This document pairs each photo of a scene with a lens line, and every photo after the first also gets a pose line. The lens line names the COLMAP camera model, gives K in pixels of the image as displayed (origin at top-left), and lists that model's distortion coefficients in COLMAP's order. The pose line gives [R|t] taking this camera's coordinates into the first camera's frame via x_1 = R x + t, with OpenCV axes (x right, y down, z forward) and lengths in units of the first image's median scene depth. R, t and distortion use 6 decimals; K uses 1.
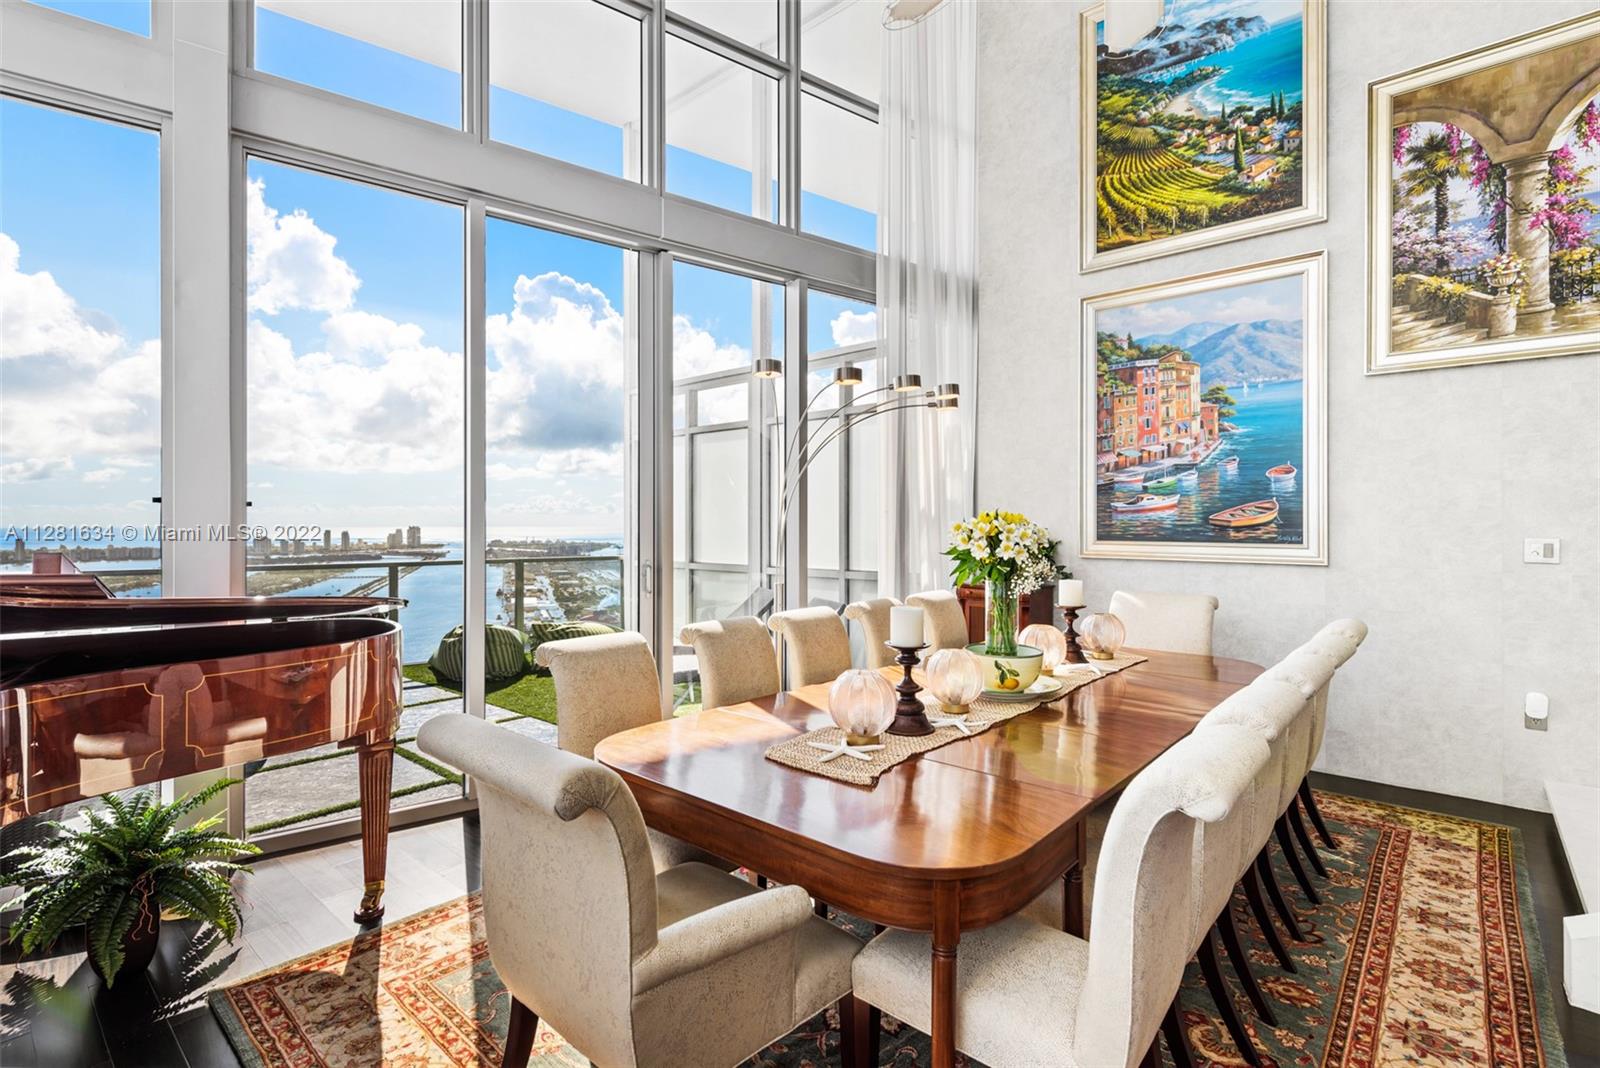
lens RADIAL K [[777.7, 0, 763.1], [0, 777.7, 522.8], [0, 0, 1]] dist [0.000760, -0.001239]
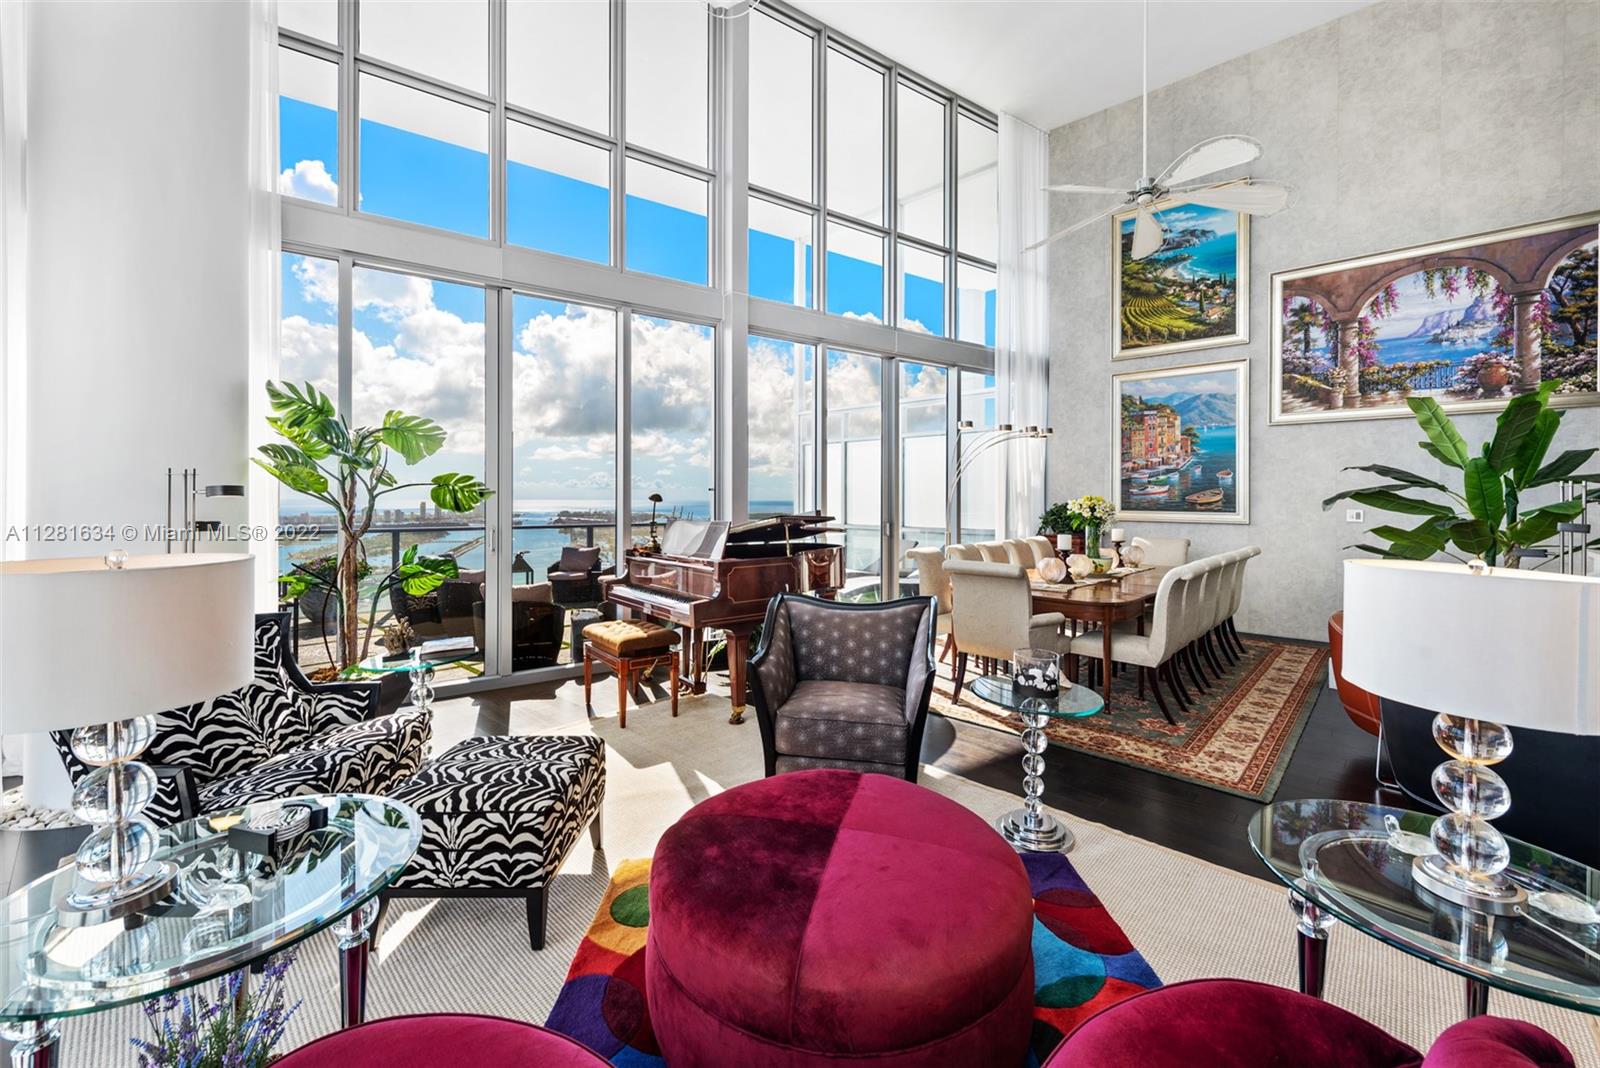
lens RADIAL K [[665.9, 0, 770.9], [0, 665.9, 493.3], [0, 0, 1]] dist [0.002317, 0.000025]
pose [[0.999479, 0.004870, -0.031907, -0.374548], [-0.005040, 0.999974, -0.005249, -0.004929], [0.031880, 0.005407, 0.999477, -0.638594]]
